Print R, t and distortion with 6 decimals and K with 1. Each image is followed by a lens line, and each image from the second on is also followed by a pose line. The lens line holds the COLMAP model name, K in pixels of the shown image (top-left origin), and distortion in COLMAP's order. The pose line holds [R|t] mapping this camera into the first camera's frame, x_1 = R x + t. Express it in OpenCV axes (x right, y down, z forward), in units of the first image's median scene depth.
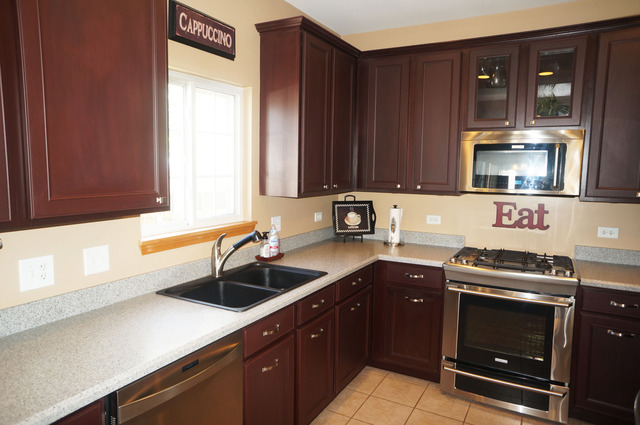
lens RADIAL K [[435.8, 0, 320.0], [0, 435.8, 212.5], [0, 0, 1]] dist [-0.006017, 0.059072]
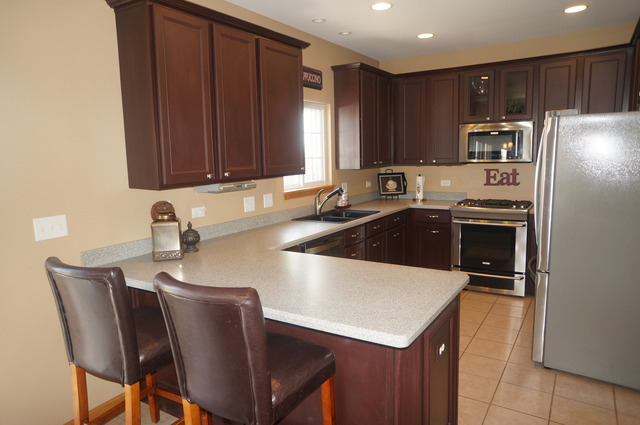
lens RADIAL K [[435.8, 0, 320.0], [0, 435.8, 212.5], [0, 0, 1]] dist [-0.006017, 0.059072]
pose [[0.997460, -0.031461, -0.063903, -0.092587], [0.033218, 0.999094, 0.026622, 0.073950], [0.063008, -0.028677, 0.997601, -0.620316]]
